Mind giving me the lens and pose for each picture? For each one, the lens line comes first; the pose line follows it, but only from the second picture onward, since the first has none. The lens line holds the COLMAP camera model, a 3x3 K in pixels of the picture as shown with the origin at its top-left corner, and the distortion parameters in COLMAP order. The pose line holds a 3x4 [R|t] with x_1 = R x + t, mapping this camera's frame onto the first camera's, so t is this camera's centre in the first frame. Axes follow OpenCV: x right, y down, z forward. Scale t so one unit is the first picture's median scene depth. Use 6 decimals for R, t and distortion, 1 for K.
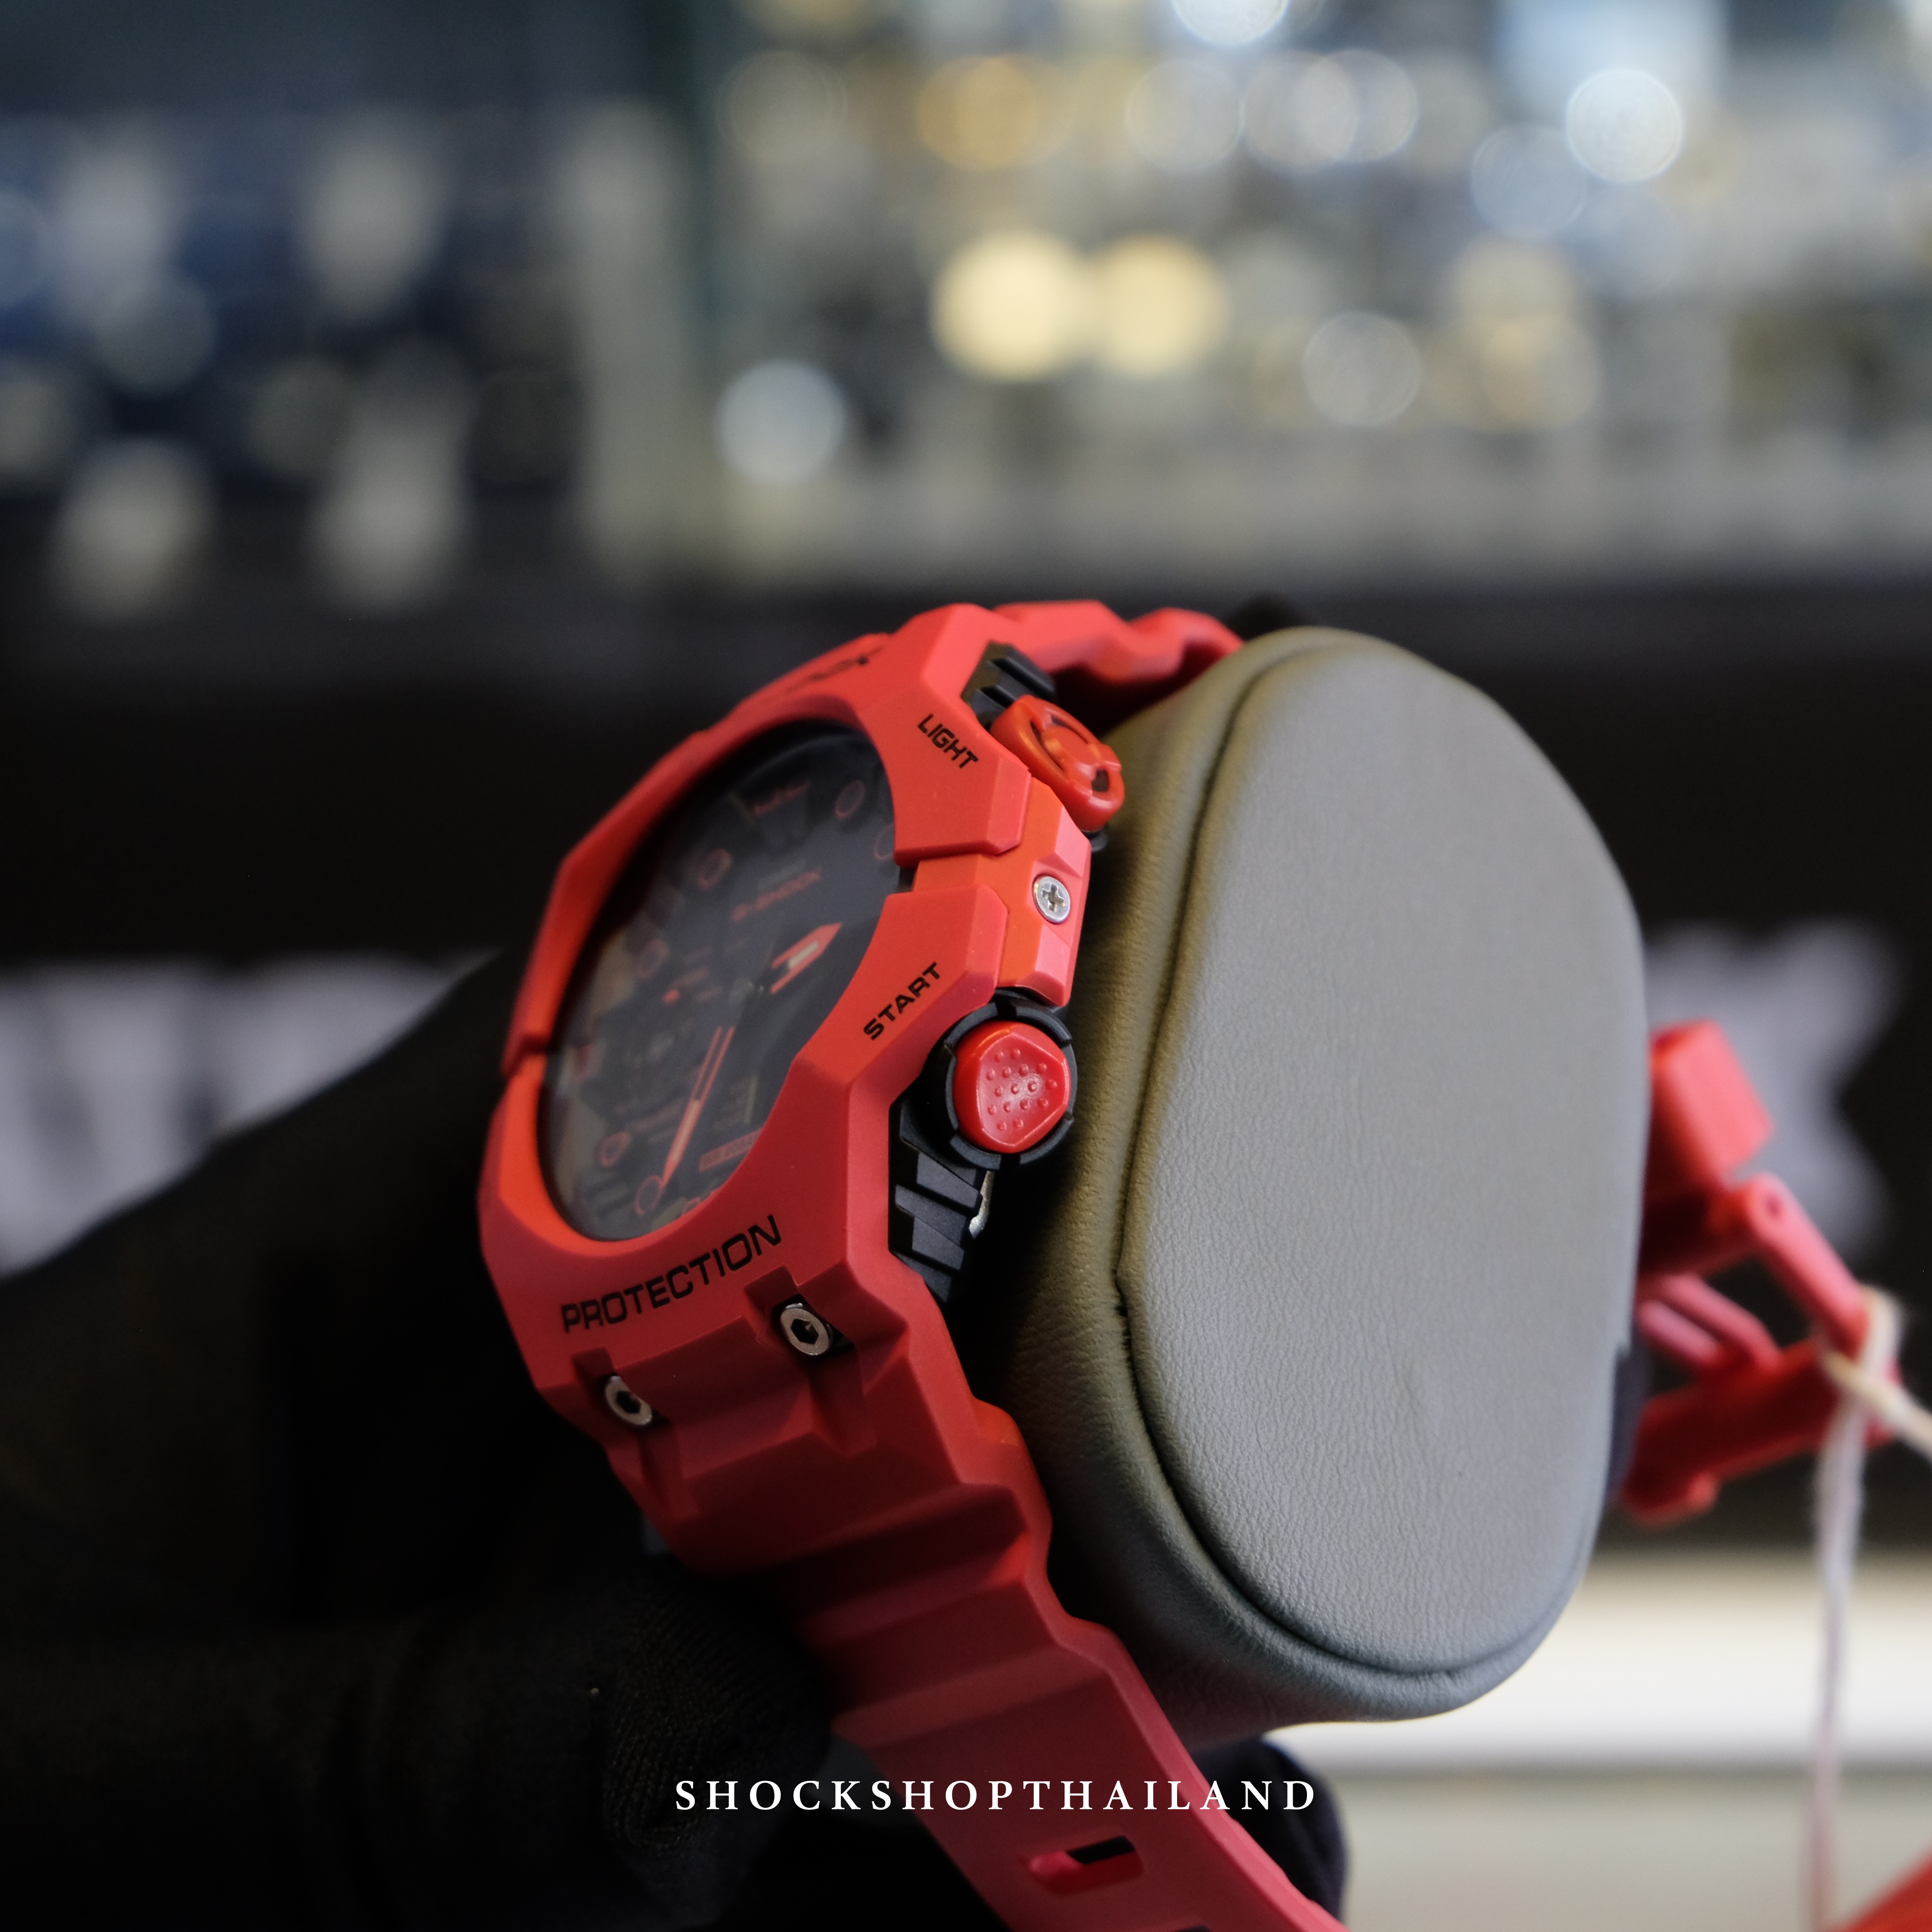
lens RADIAL K [[5176.5, 0, 964.6], [0, 5176.5, 965.0], [0, 0, 1]] dist [-0.021332, 0.432234]
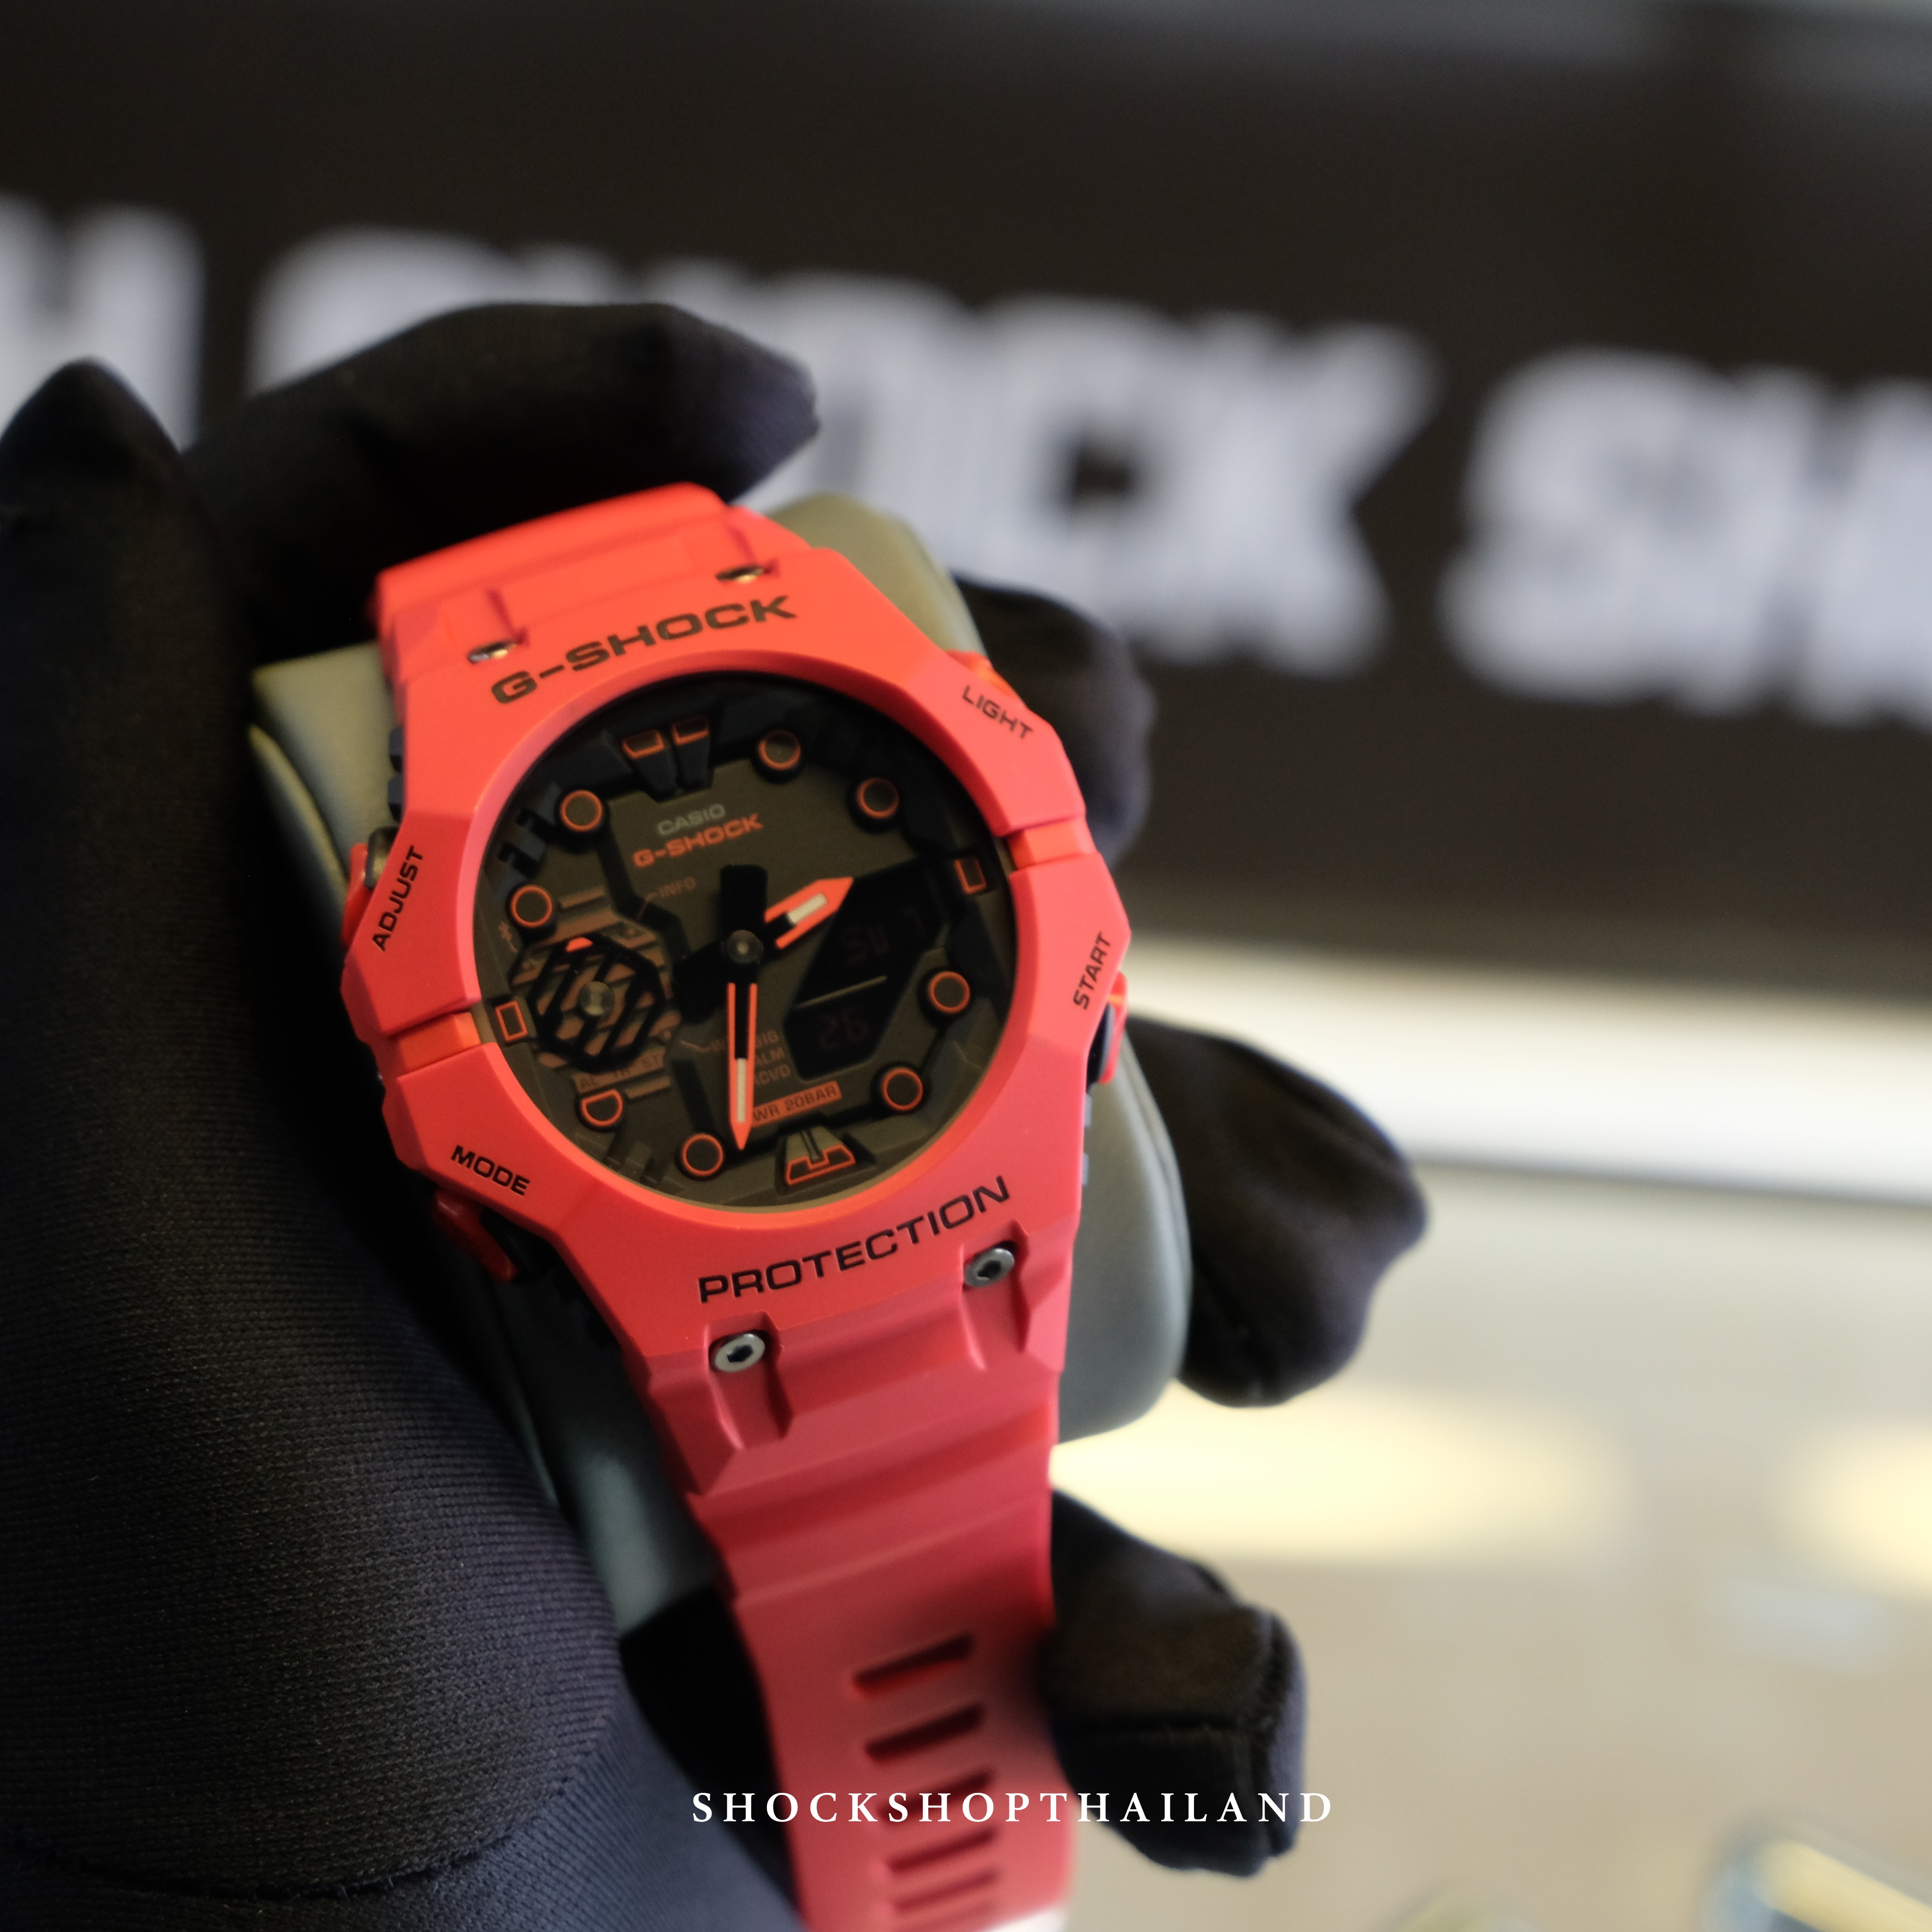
lens RADIAL K [[5176.5, 0, 964.6], [0, 5176.5, 965.0], [0, 0, 1]] dist [-0.021332, 0.432234]
pose [[0.461737, -0.141809, 0.875608, -0.966676], [-0.048165, 0.981673, 0.184385, -0.191503], [-0.885708, -0.127311, 0.446445, 0.514080]]
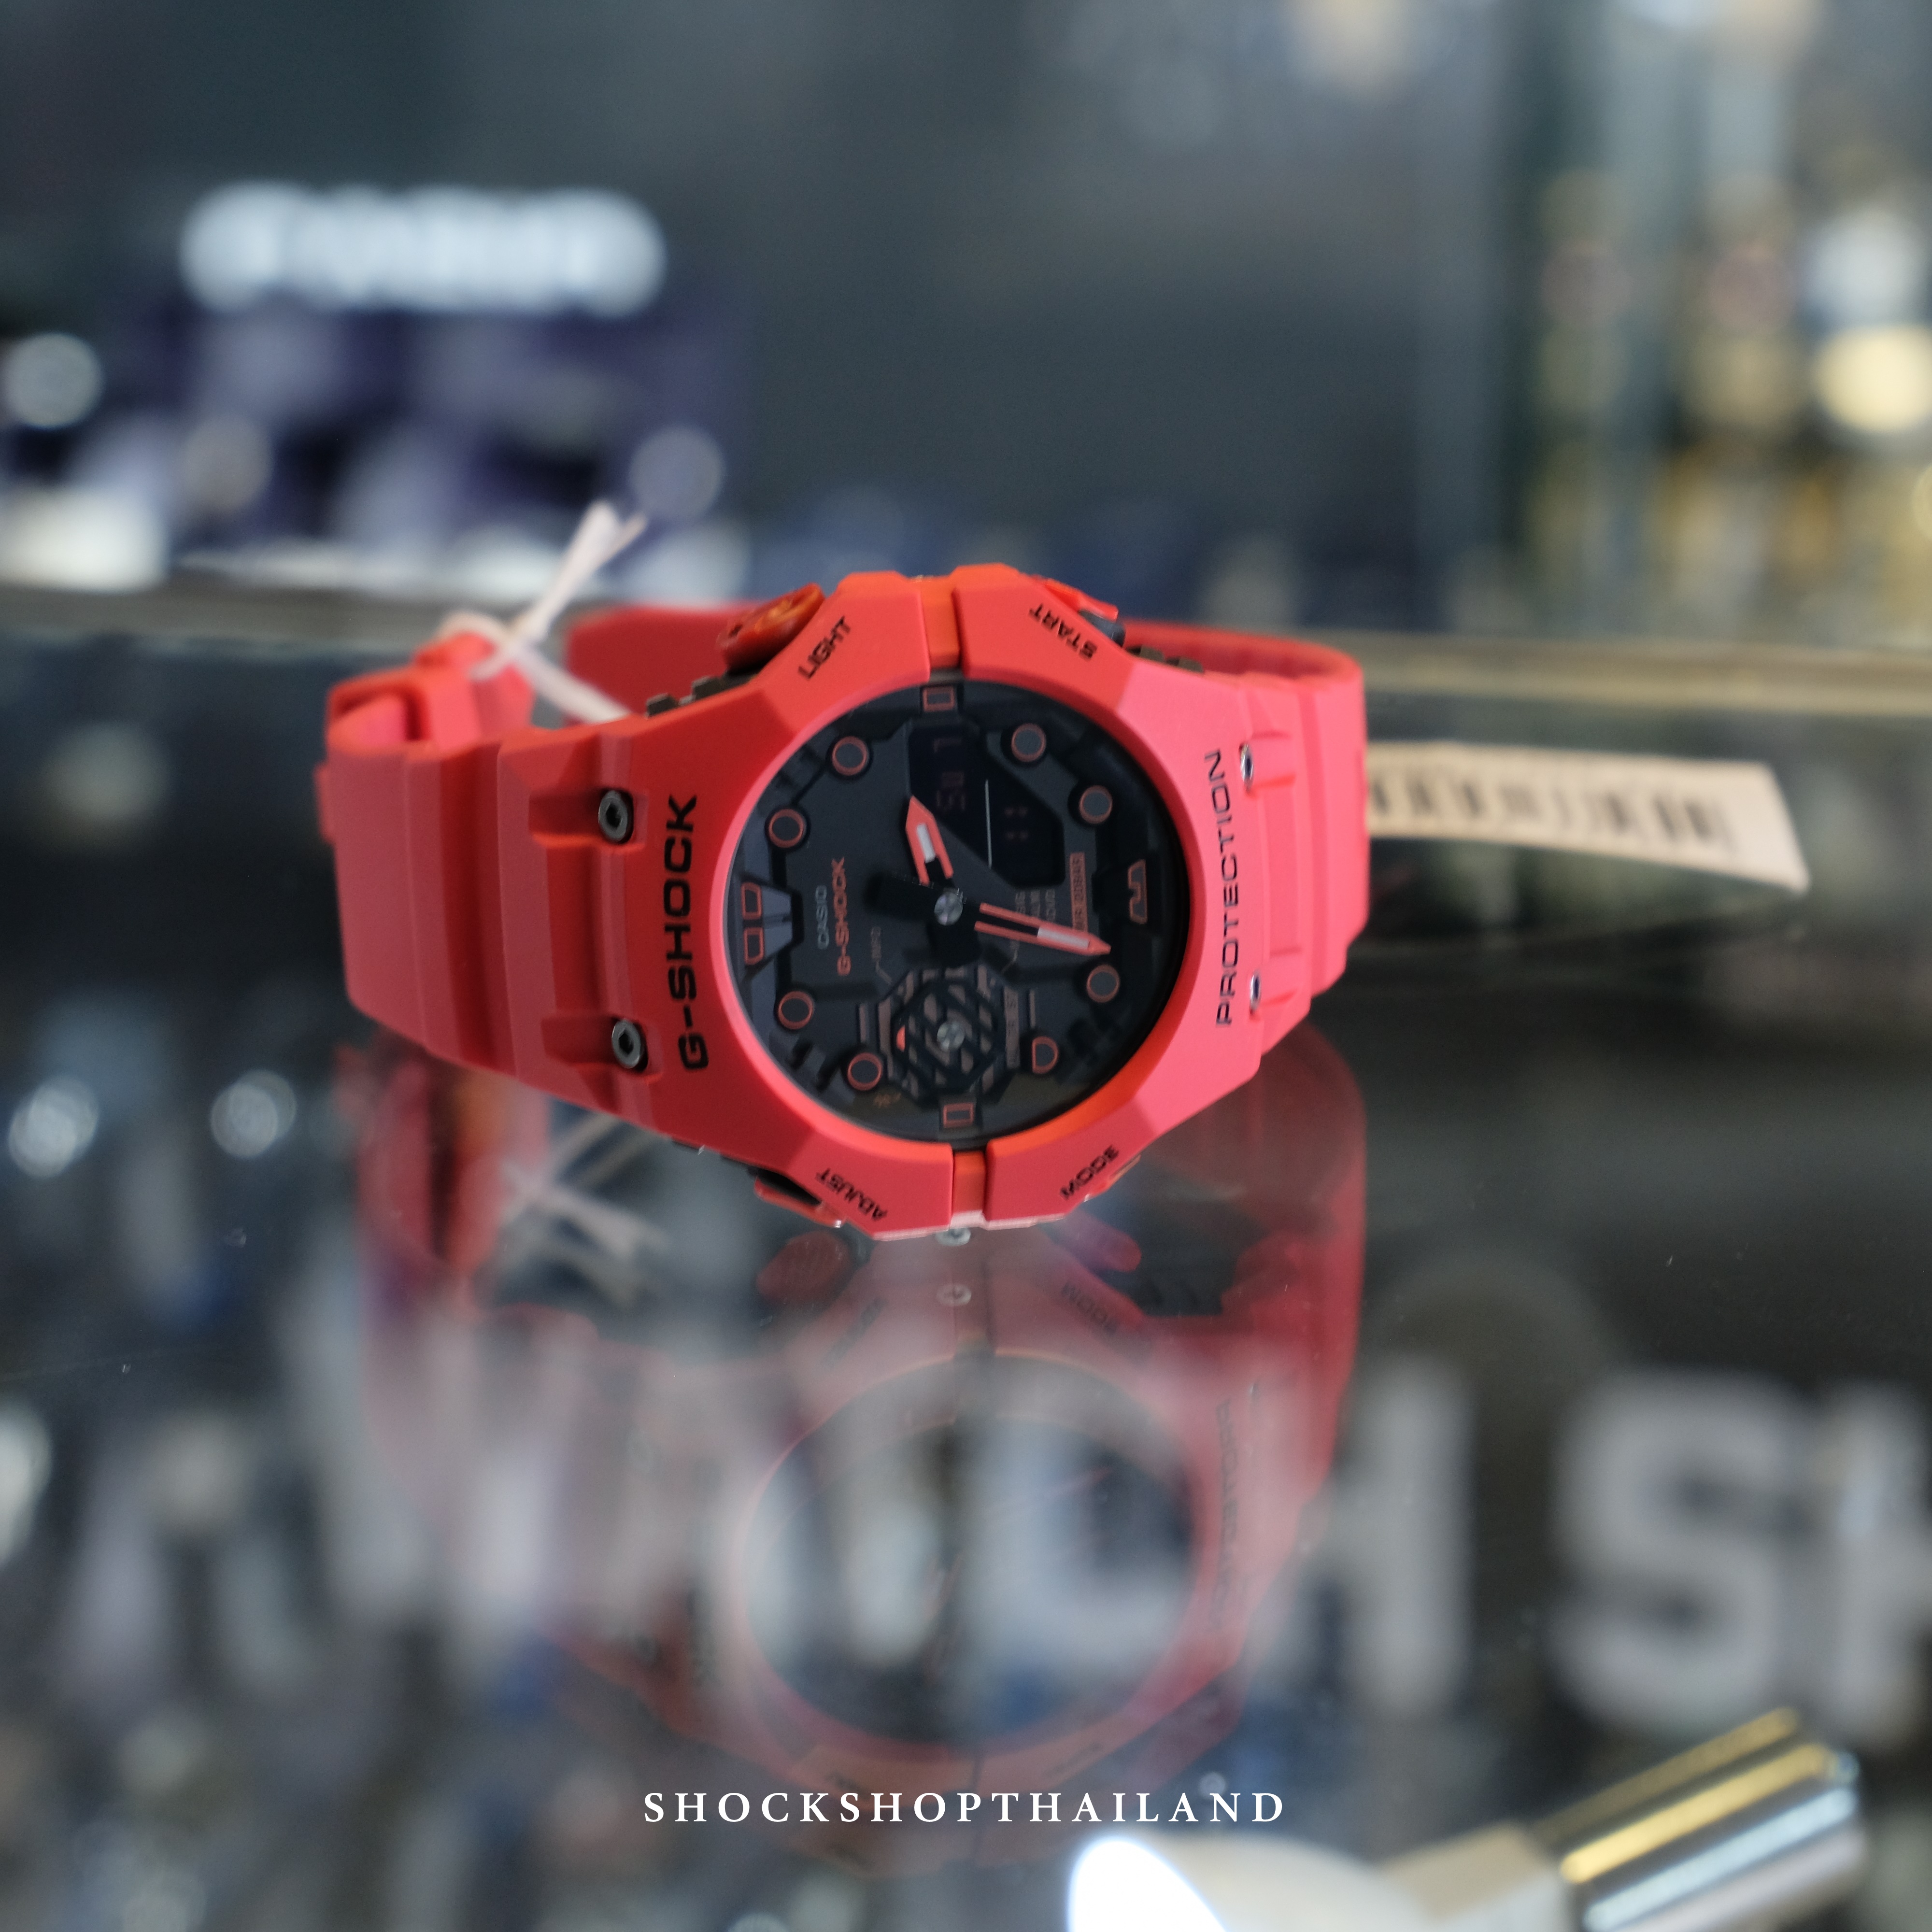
lens RADIAL K [[5176.5, 0, 964.6], [0, 5176.5, 965.0], [0, 0, 1]] dist [-0.021332, 0.432234]
pose [[-0.334334, -0.748941, 0.572109, -0.770918], [0.744051, 0.162832, 0.647977, -0.798806], [-0.578454, 0.642319, 0.502809, 0.414558]]
